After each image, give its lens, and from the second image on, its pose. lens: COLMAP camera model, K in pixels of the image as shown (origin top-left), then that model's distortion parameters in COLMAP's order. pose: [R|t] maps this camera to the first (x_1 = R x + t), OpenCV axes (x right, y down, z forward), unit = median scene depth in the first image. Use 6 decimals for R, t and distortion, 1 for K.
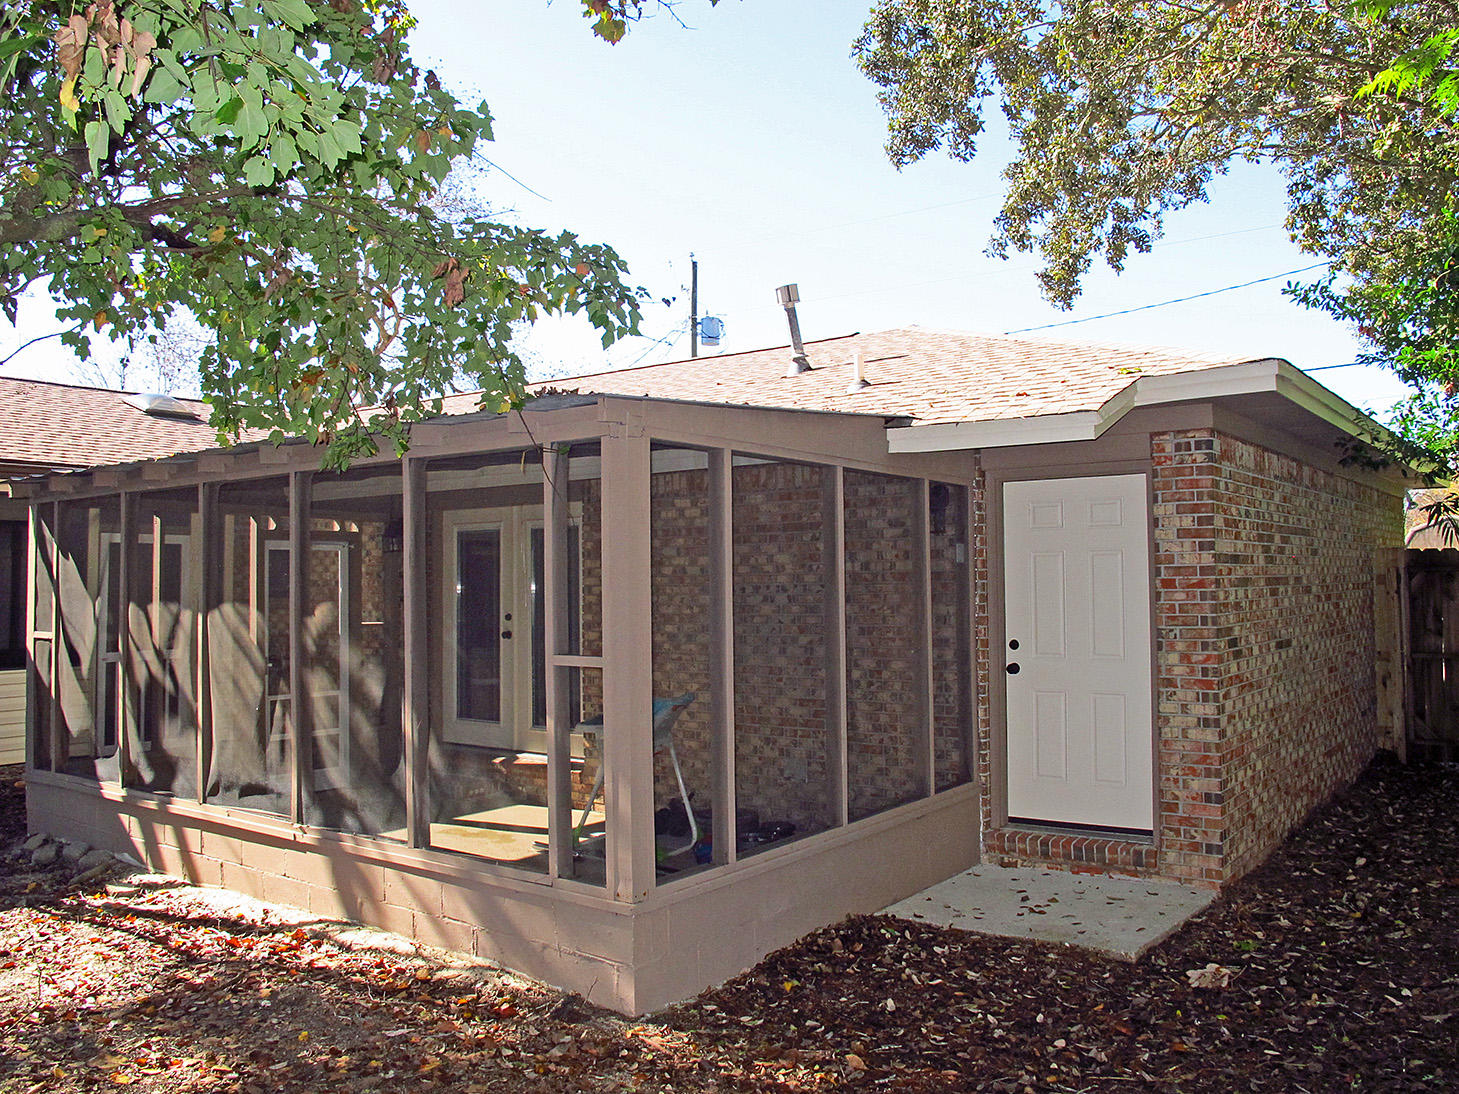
lens RADIAL K [[1250.6, 0, 724.4], [0, 1250.6, 539.8], [0, 0, 1]] dist [-0.044922, 0.017853]
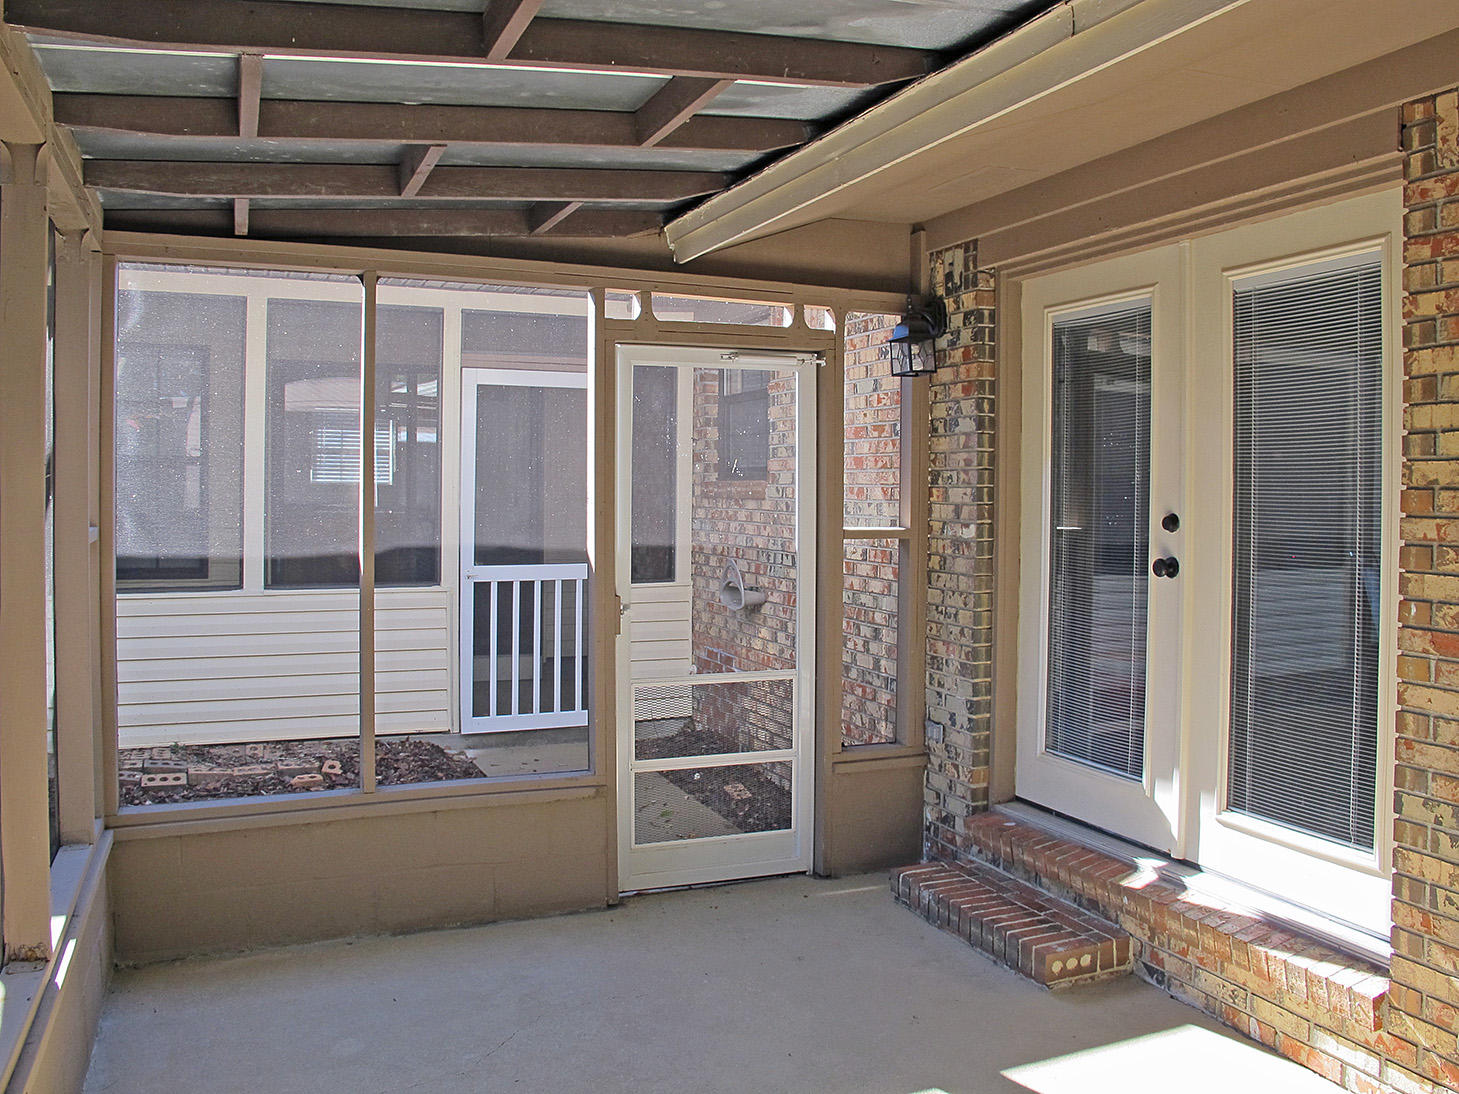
lens RADIAL K [[1250.6, 0, 736.5], [0, 1250.6, 549.3], [0, 0, 1]] dist [-0.044922, 0.017853]
pose [[0.873942, 0.036208, -0.484680, -0.099195], [0.005419, 0.996433, 0.084208, 0.034803], [0.486000, -0.076219, 0.870629, 0.573487]]
